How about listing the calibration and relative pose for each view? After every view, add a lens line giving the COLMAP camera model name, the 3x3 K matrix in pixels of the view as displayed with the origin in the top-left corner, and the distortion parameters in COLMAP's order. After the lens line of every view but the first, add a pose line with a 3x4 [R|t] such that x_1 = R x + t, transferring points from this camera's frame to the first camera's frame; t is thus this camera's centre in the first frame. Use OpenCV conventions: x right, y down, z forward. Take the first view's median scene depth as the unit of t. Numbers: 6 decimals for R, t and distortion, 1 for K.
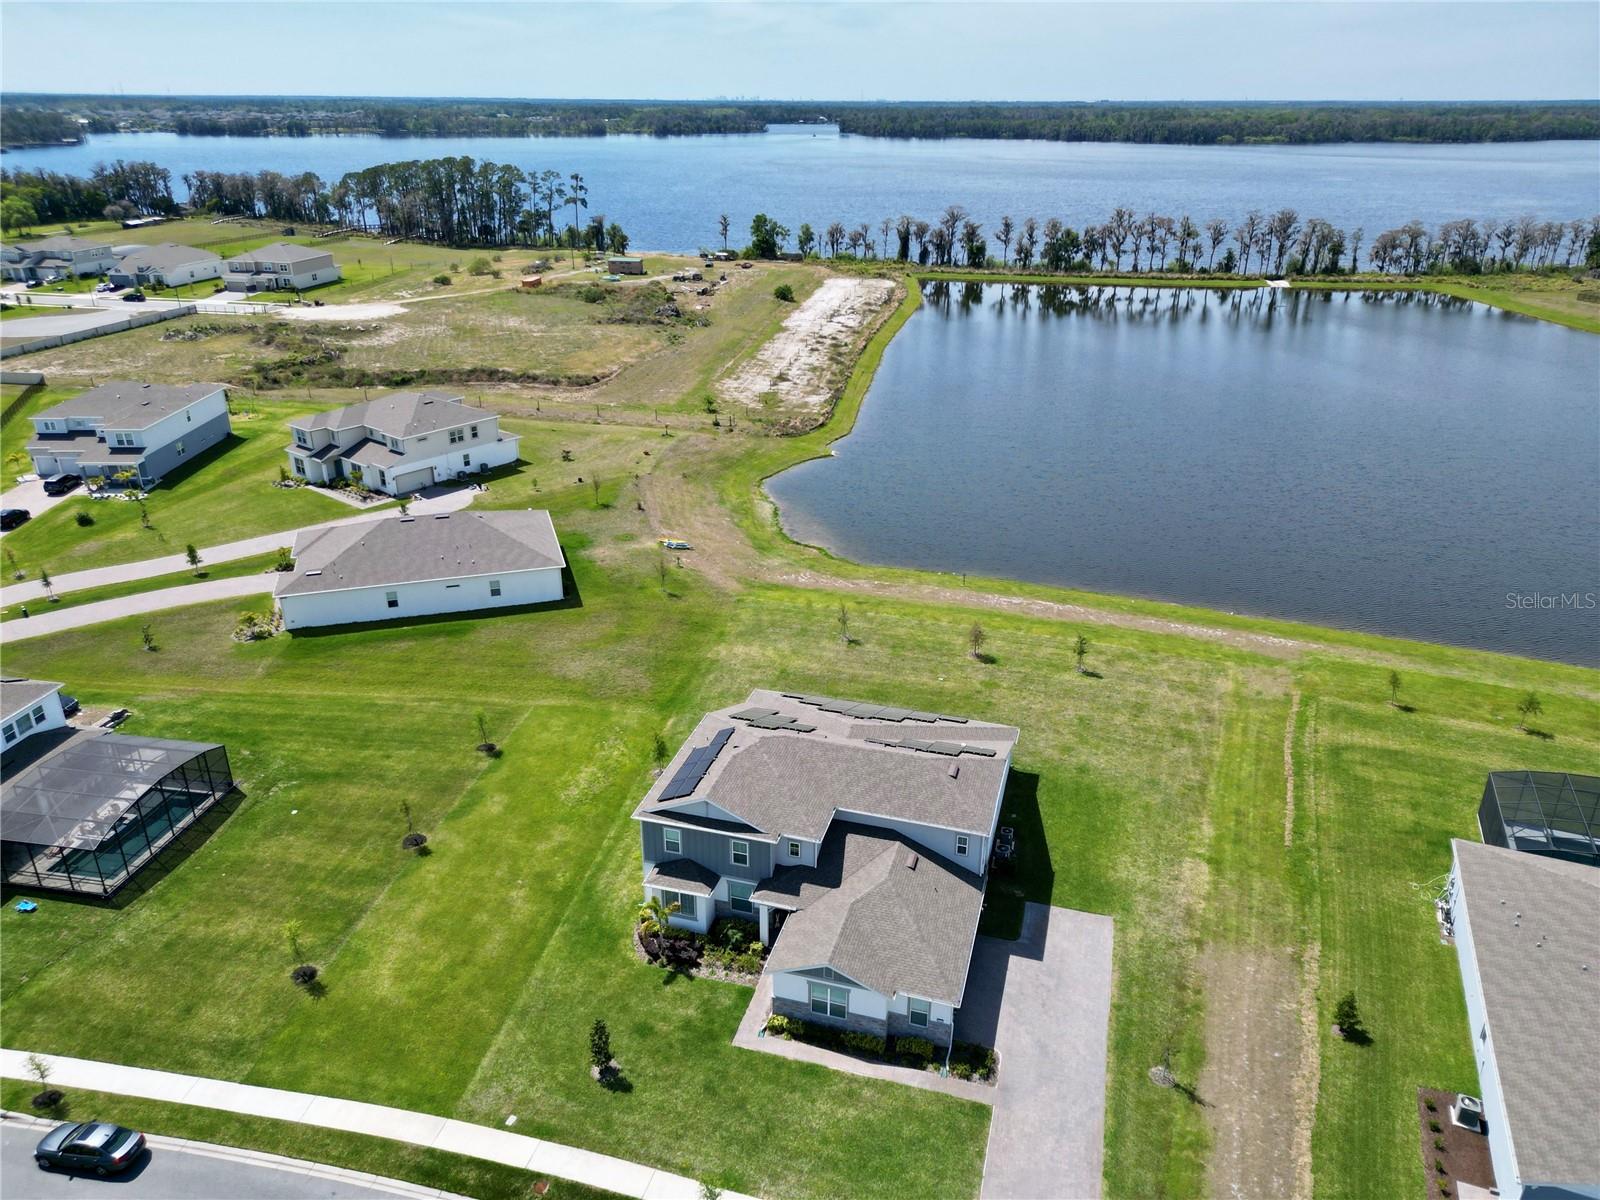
lens RADIAL K [[1130.7, 0, 800.0], [0, 1130.7, 600.0], [0, 0, 1]] dist [0.069471, -0.076233]
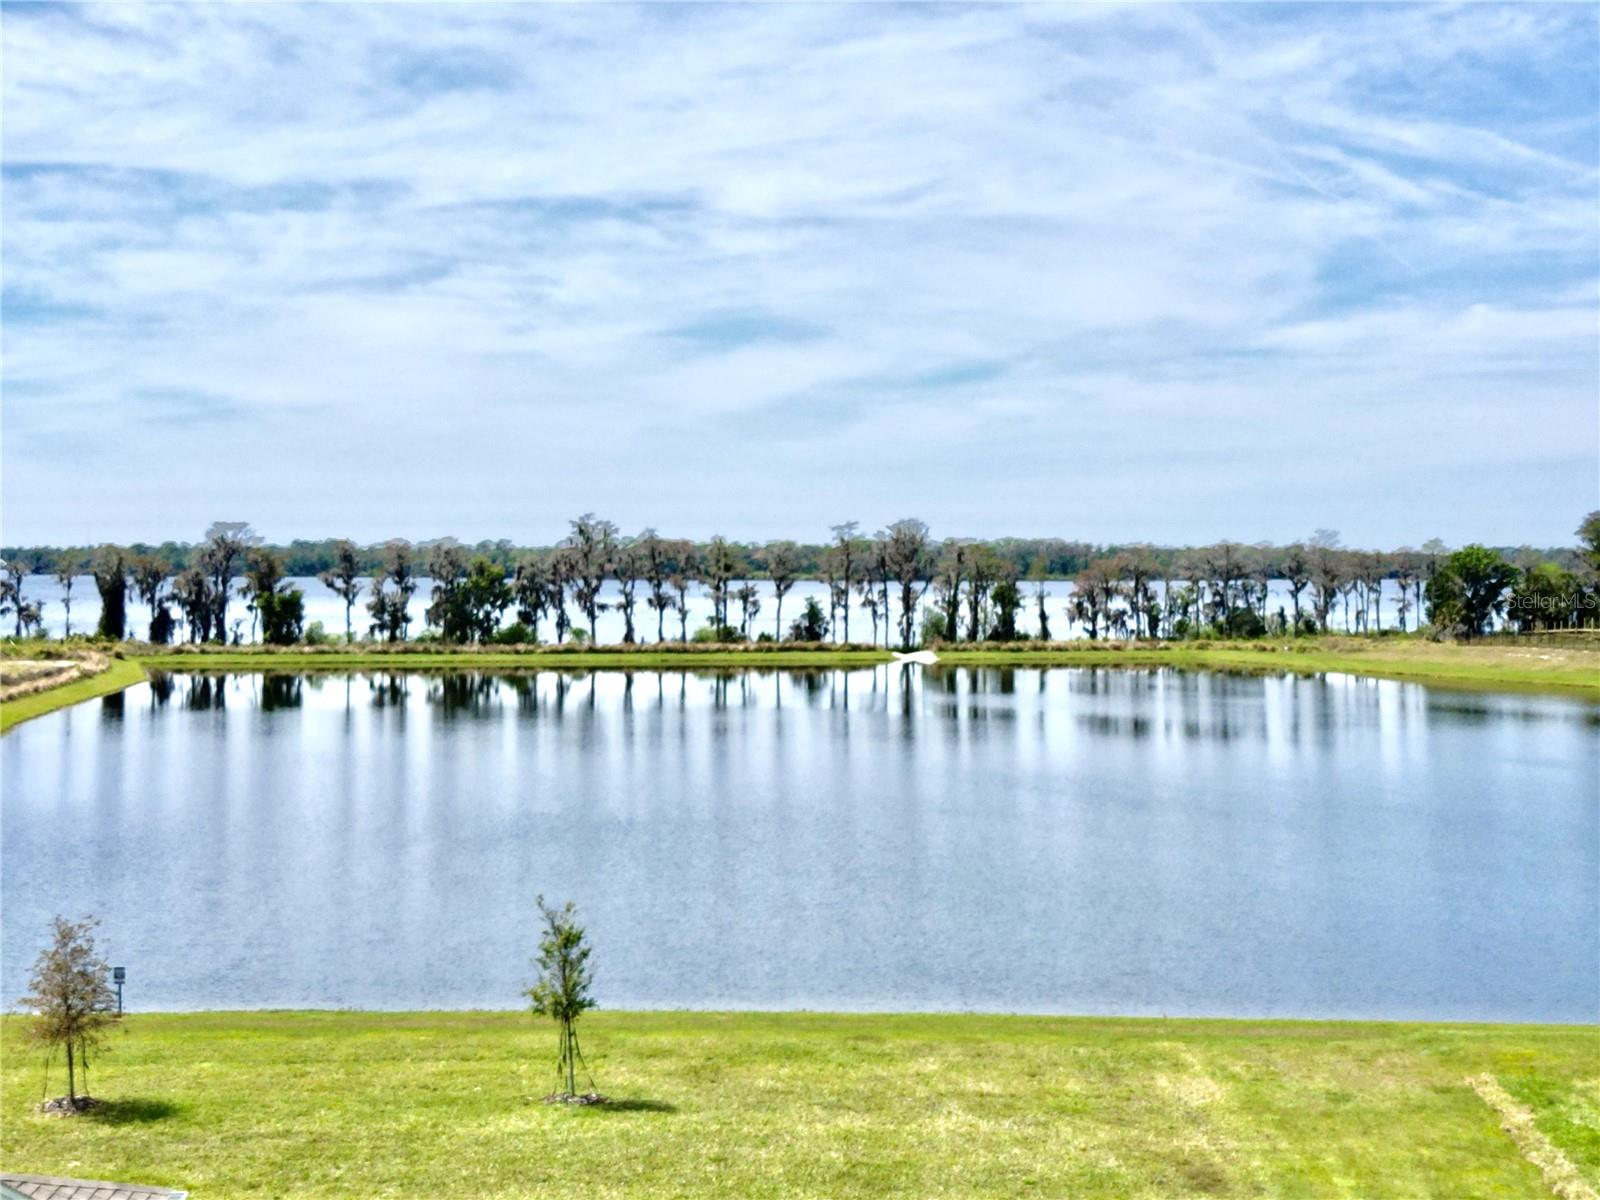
lens RADIAL K [[2241.8, 0, 800.0], [0, 2241.8, 600.0], [0, 0, 1]] dist [0.196572, -0.635850]
pose [[0.939039, -0.007028, 0.343738, 0.114218], [0.140116, 0.920819, -0.363949, 0.112603], [-0.313963, 0.389926, 0.865670, 0.465239]]
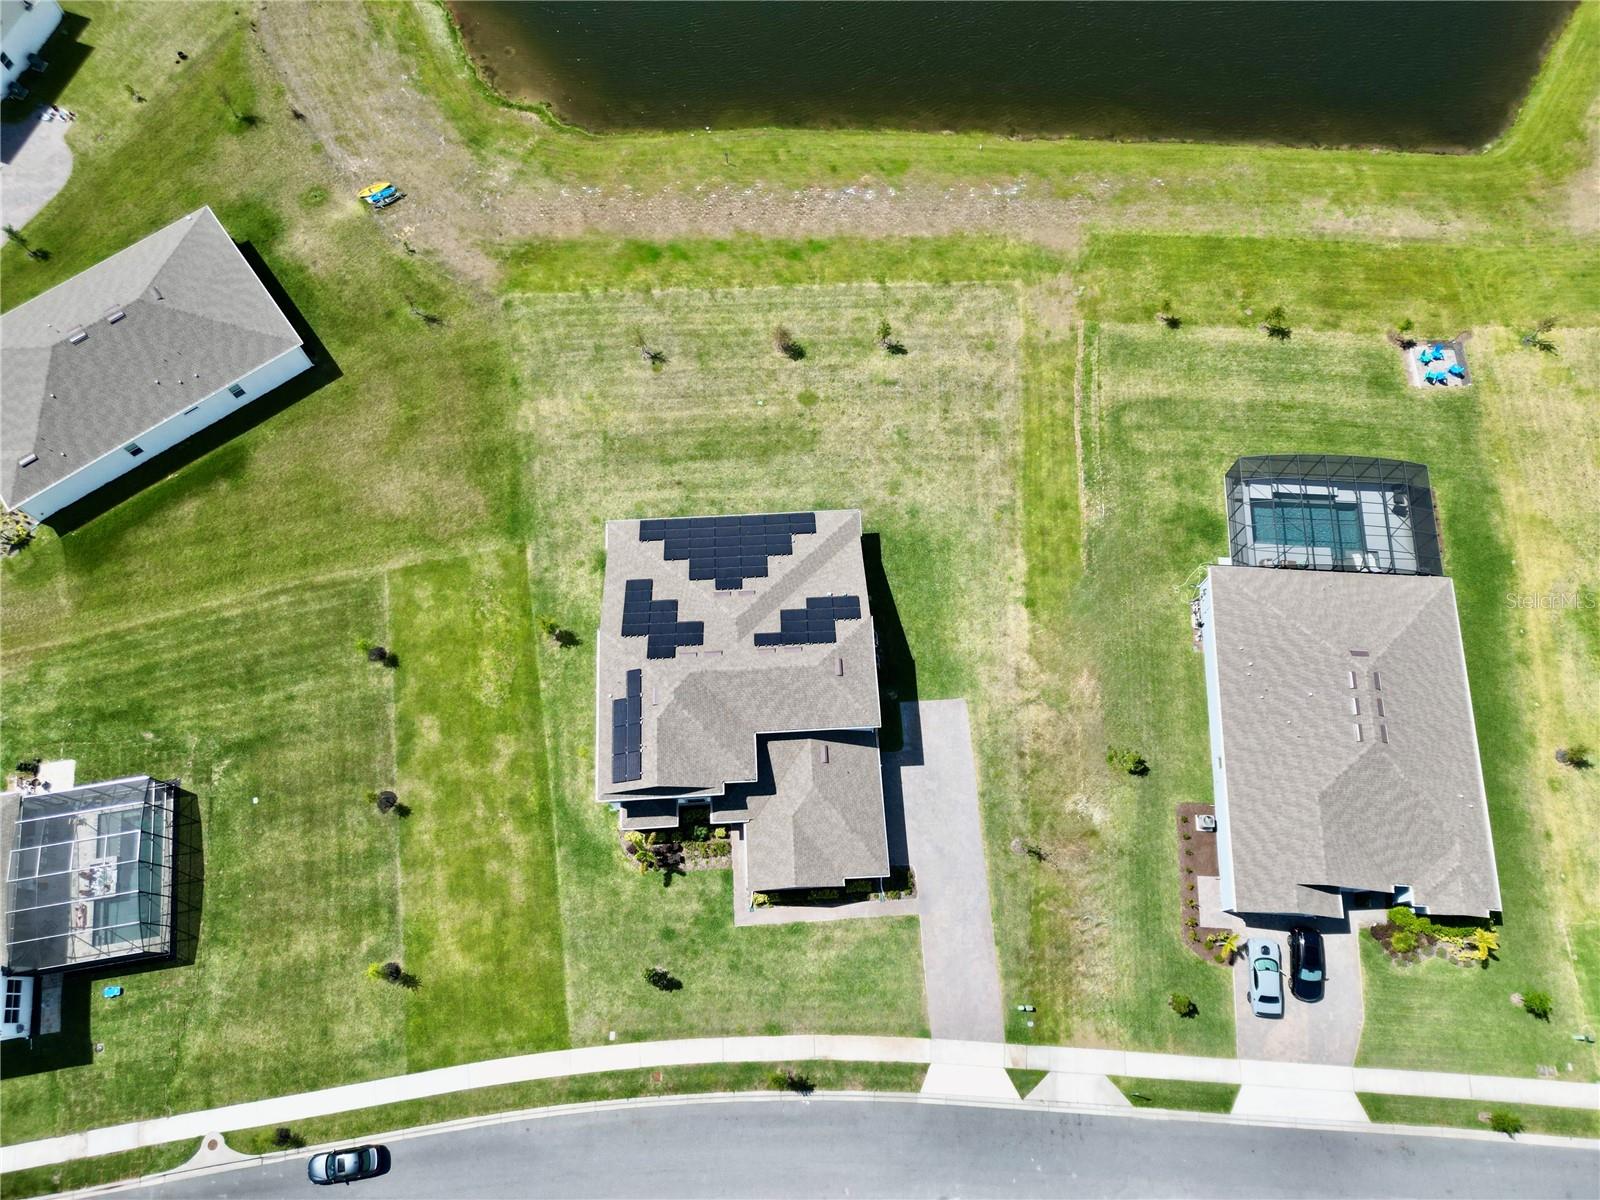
lens RADIAL K [[1130.7, 0, 800.0], [0, 1130.7, 600.0], [0, 0, 1]] dist [0.069471, -0.076233]
pose [[0.943487, -0.313193, 0.108364, -0.004871], [0.136011, 0.664099, 0.735169, -0.432411], [-0.302214, -0.678884, 0.669166, 0.150947]]
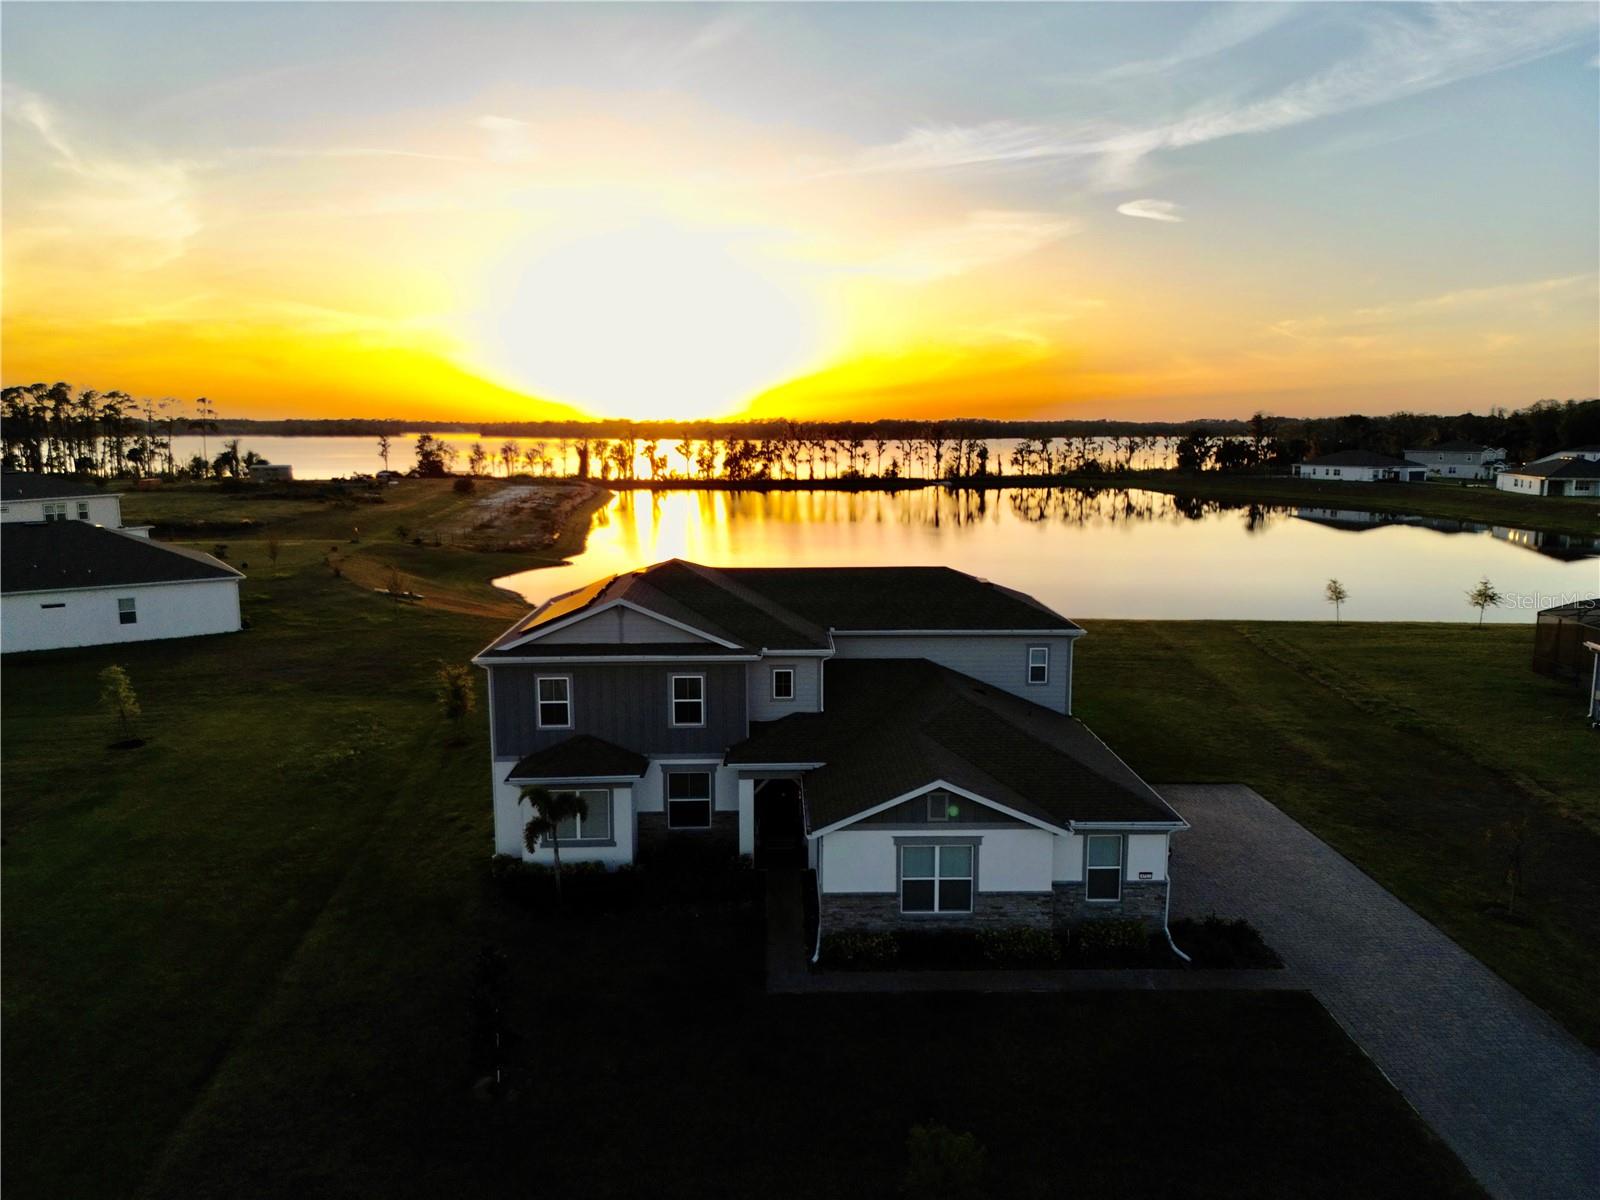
lens RADIAL K [[1118.5, 0, 800.0], [0, 1118.5, 600.0], [0, 0, 1]] dist [0.091347, -0.098729]
pose [[0.951516, -0.051627, 0.303234, -0.087372], [0.128512, 0.962377, -0.239408, 0.167599], [-0.279466, 0.266770, 0.922352, 0.251466]]
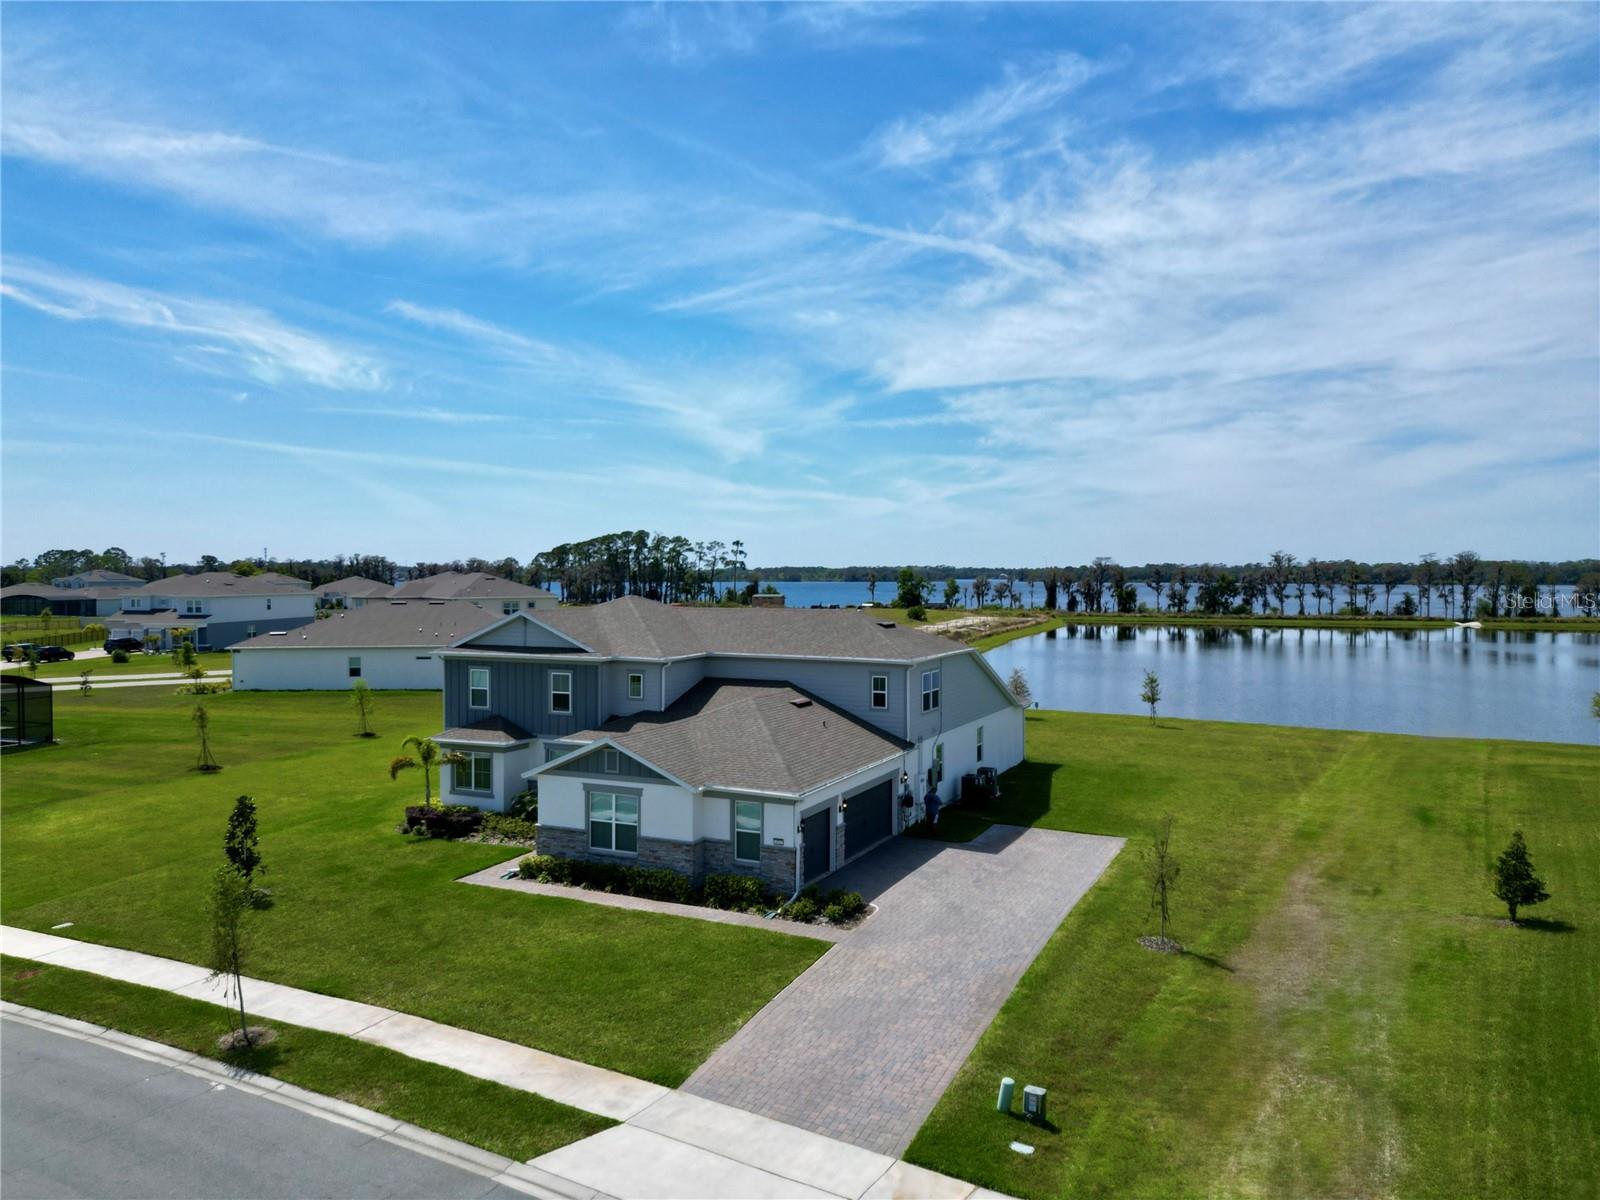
lens RADIAL K [[1130.7, 0, 800.0], [0, 1130.7, 600.0], [0, 0, 1]] dist [0.069471, -0.076233]
pose [[0.986182, -0.000453, -0.165664, 0.111824], [-0.063109, 0.923568, -0.378207, 0.228076], [0.153173, 0.383435, 0.910777, 0.193499]]
